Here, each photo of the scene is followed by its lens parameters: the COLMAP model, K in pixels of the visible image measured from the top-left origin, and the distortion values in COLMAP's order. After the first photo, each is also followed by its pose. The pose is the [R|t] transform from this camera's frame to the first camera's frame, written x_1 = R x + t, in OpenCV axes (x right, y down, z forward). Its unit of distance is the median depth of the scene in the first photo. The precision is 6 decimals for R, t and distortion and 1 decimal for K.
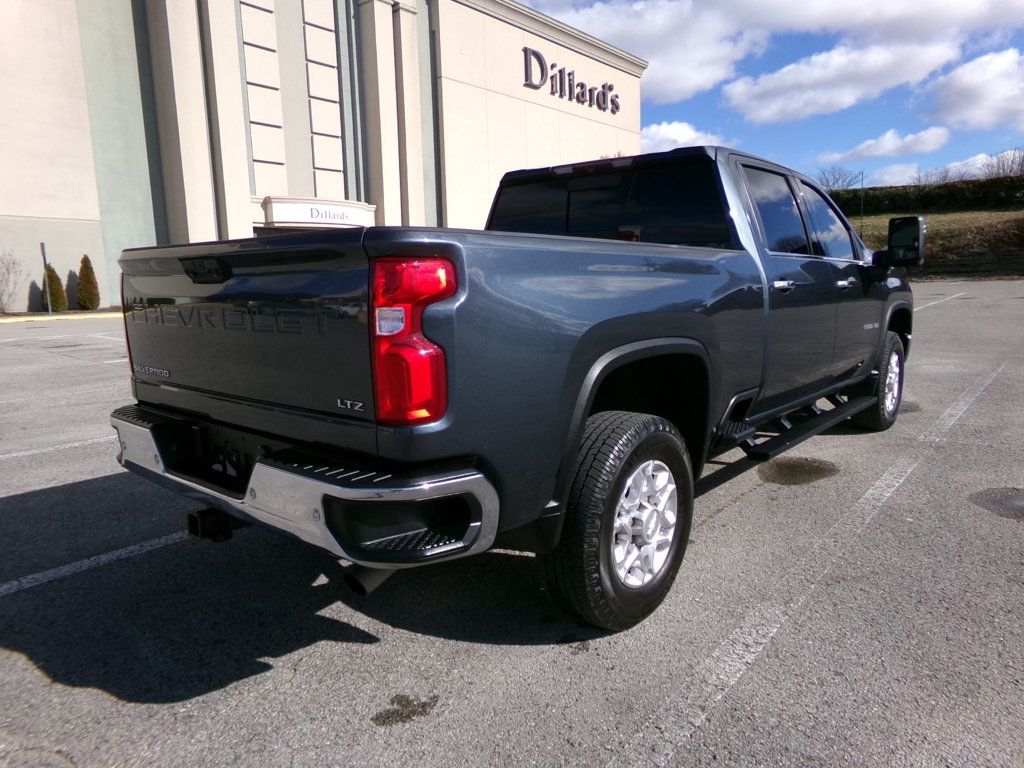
lens RADIAL K [[701.9, 0, 506.7], [0, 701.9, 410.4], [0, 0, 1]] dist [-0.070349, 0.106949]
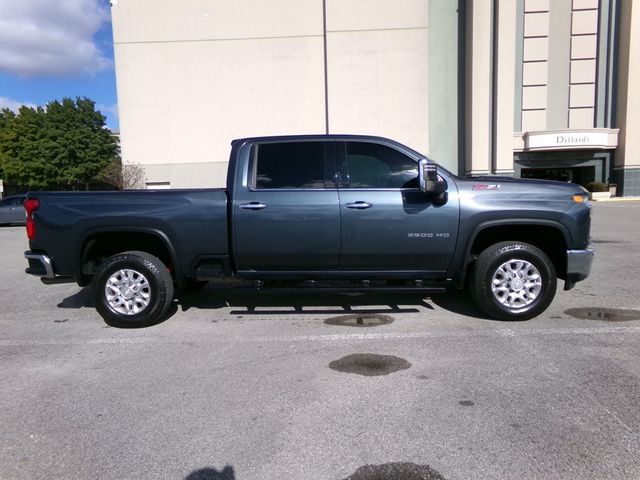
lens RADIAL K [[454.6, 0, 320.0], [0, 454.6, 240.0], [0, 0, 1]] dist [0.004068, 0.003797]
pose [[0.580200, 0.090469, -0.809434, 0.273532], [-0.137317, 0.990451, 0.012273, -0.021897], [0.802815, 0.104028, 0.587083, 0.070308]]
